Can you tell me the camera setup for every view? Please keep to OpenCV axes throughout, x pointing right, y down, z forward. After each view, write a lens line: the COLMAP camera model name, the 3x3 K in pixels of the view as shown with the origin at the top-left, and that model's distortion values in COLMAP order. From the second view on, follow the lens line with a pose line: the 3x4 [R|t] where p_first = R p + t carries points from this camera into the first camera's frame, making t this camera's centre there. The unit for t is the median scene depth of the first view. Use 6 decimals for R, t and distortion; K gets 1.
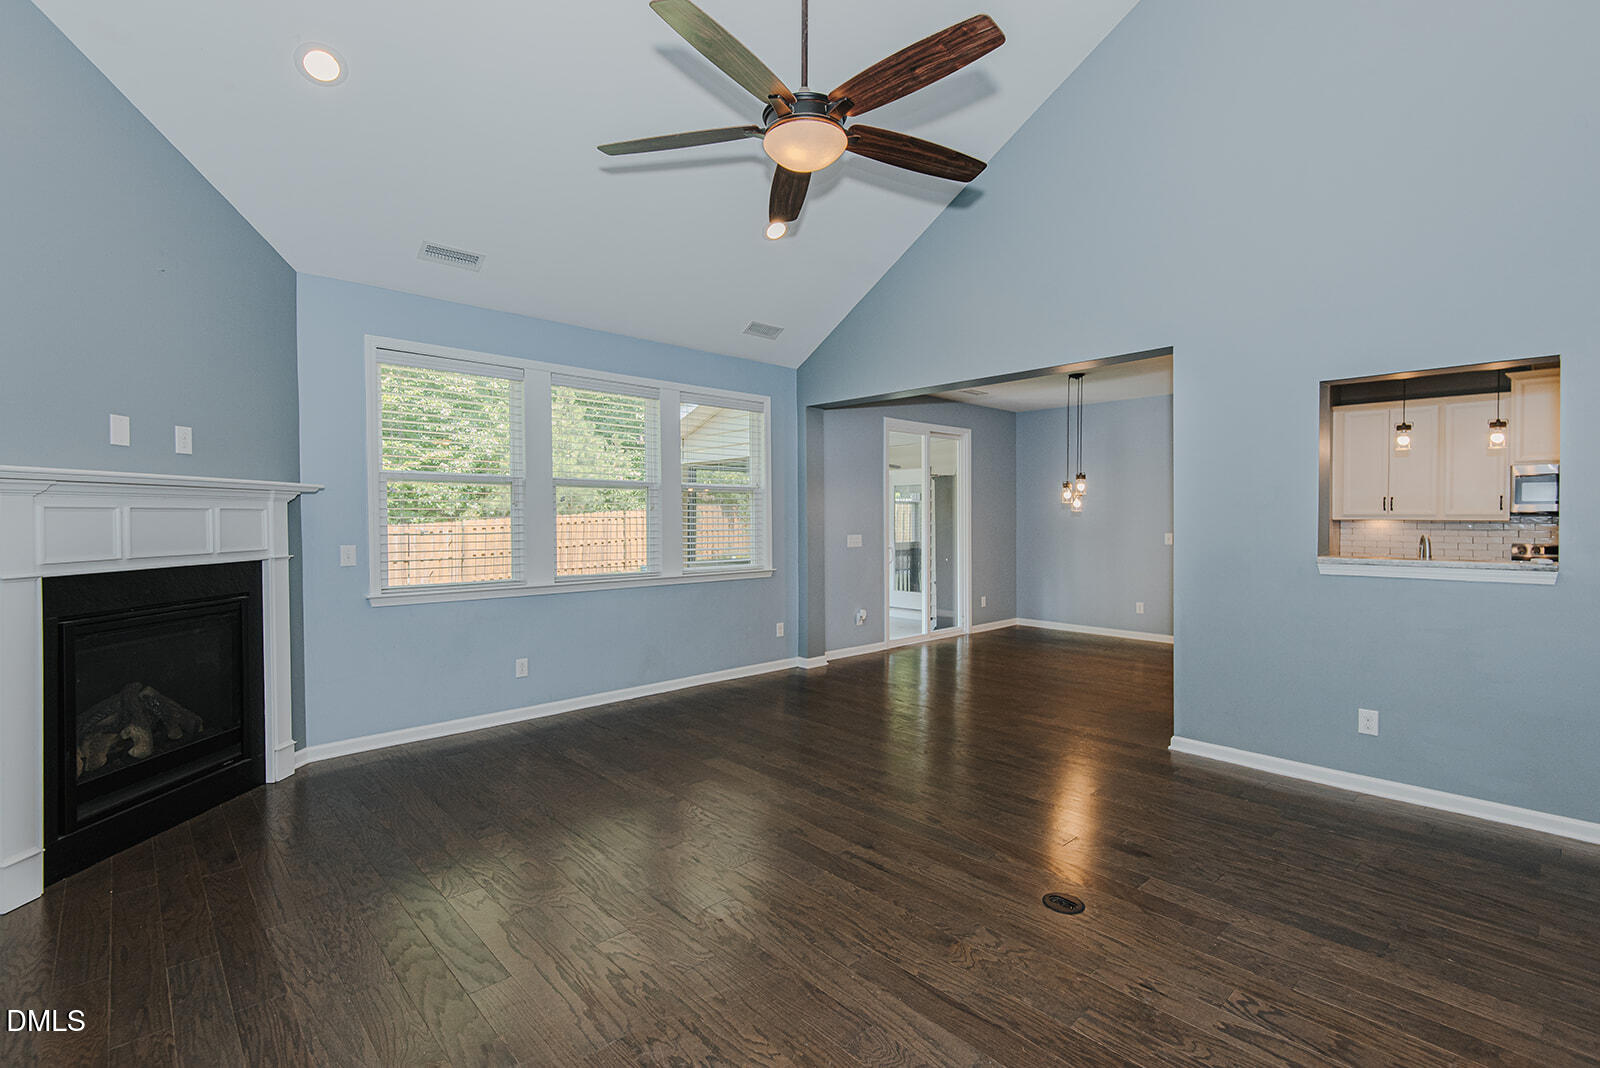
lens RADIAL K [[732.1, 0, 804.8], [0, 732.1, 531.4], [0, 0, 1]] dist [0.022219, -0.010521]
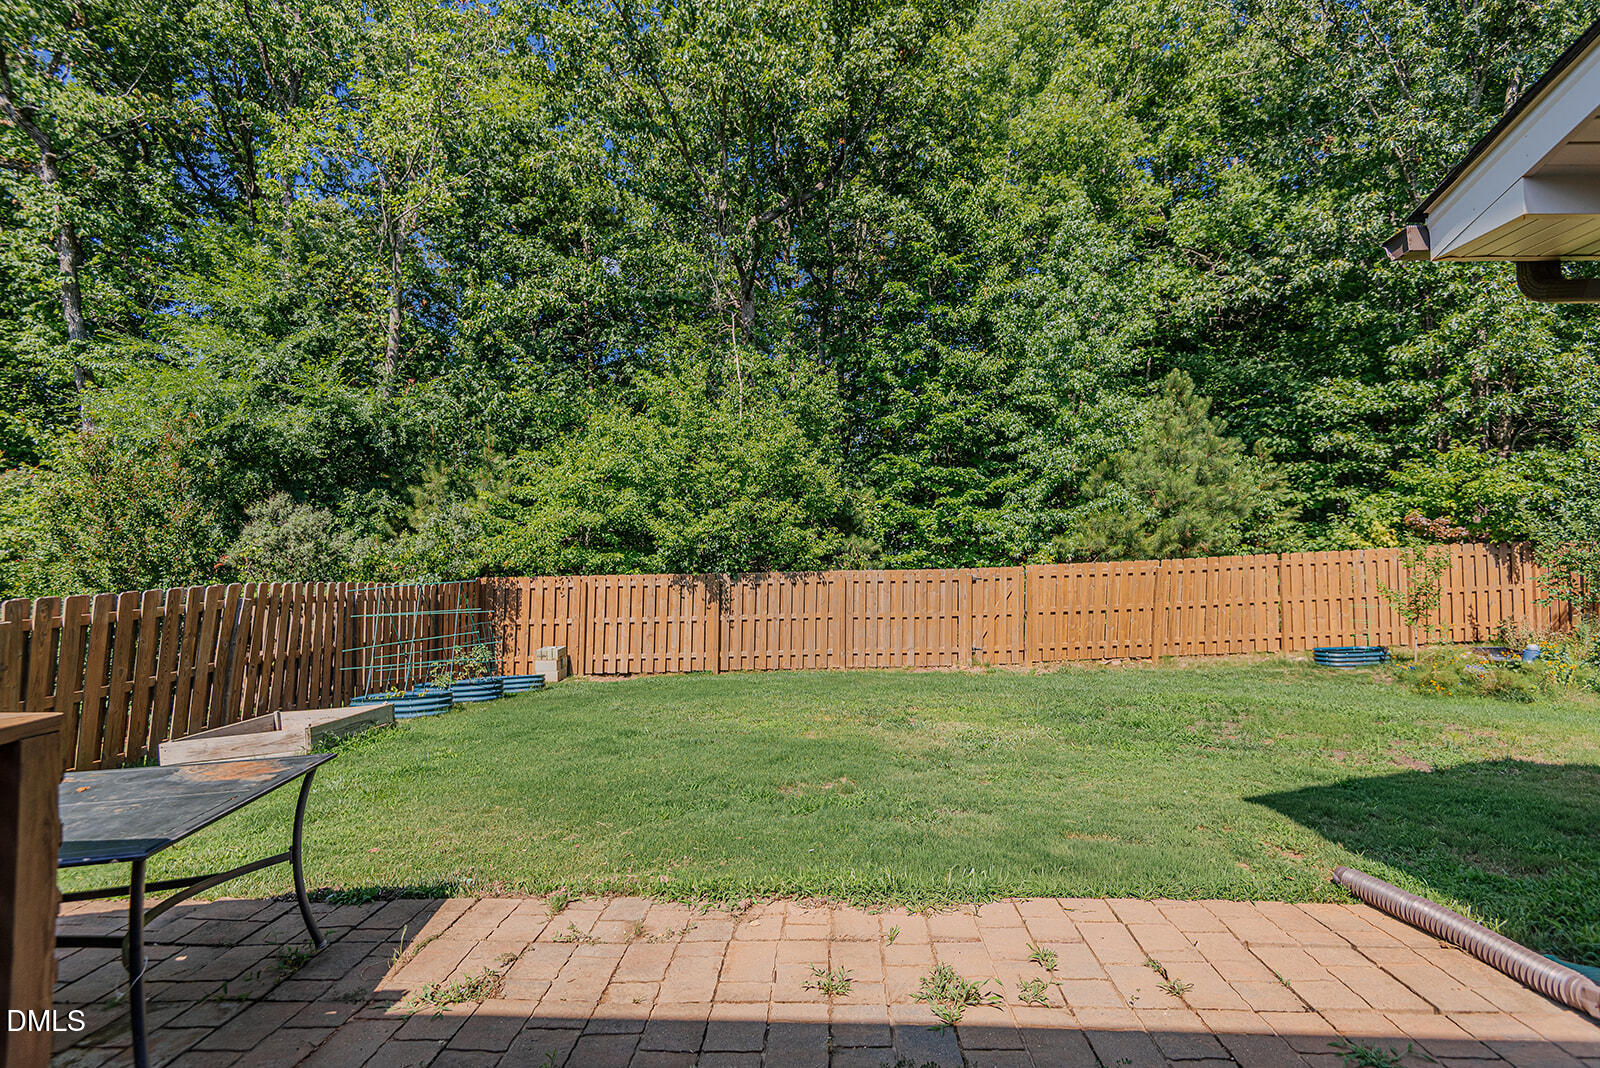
lens RADIAL K [[732.1, 0, 799.1], [0, 732.1, 530.7], [0, 0, 1]] dist [0.022219, -0.010521]
pose [[0.691717, -0.019571, -0.721903, -0.449967], [-0.025880, 0.998319, -0.051862, -0.027957], [0.721705, 0.054557, 0.690048, 1.623050]]
